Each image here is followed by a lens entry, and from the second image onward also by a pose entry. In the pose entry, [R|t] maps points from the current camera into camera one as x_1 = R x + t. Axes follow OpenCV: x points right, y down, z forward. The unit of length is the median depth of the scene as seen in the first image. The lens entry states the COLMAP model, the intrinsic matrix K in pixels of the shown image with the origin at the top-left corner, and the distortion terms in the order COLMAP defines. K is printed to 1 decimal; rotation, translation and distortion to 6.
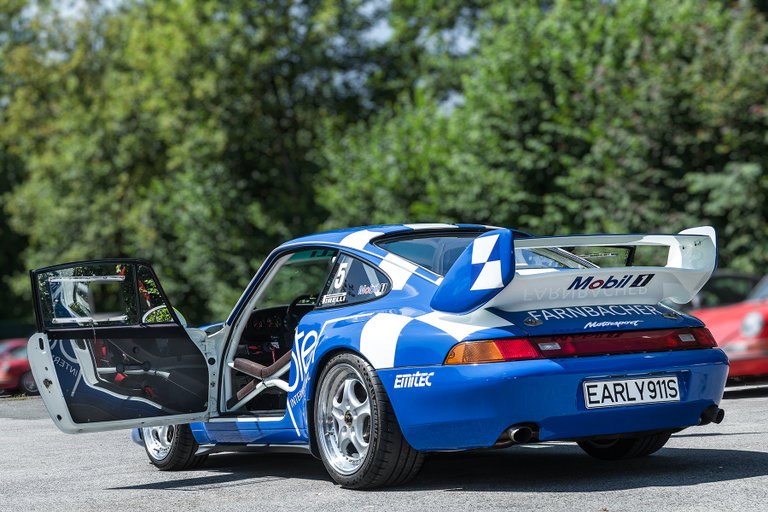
lens RADIAL K [[1474.6, 0, 384.0], [0, 1474.6, 256.0], [0, 0, 1]] dist [0.006534, 0.122357]
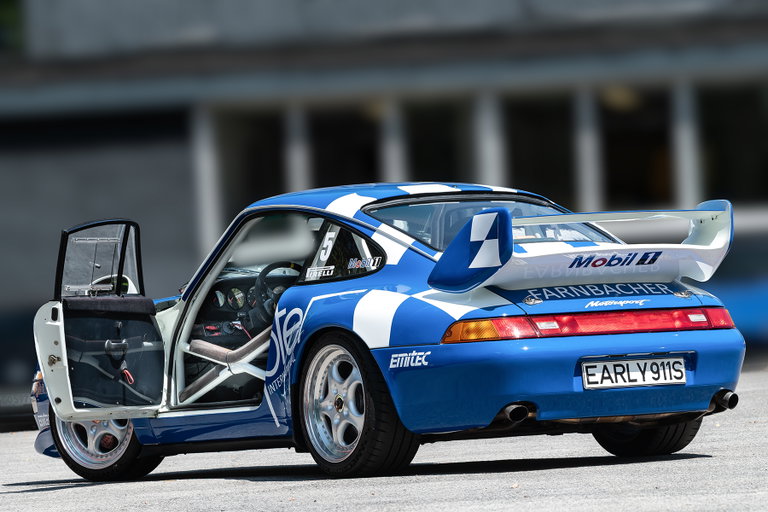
lens RADIAL K [[4495.9, 0, 384.0], [0, 4495.9, 256.0], [0, 0, 1]] dist [1.899747, -232.607950]
pose [[0.999738, 0.005994, 0.022092, -0.061710], [-0.006899, 0.999130, 0.041141, -0.104215], [-0.021826, -0.041283, 0.998909, -1.924874]]
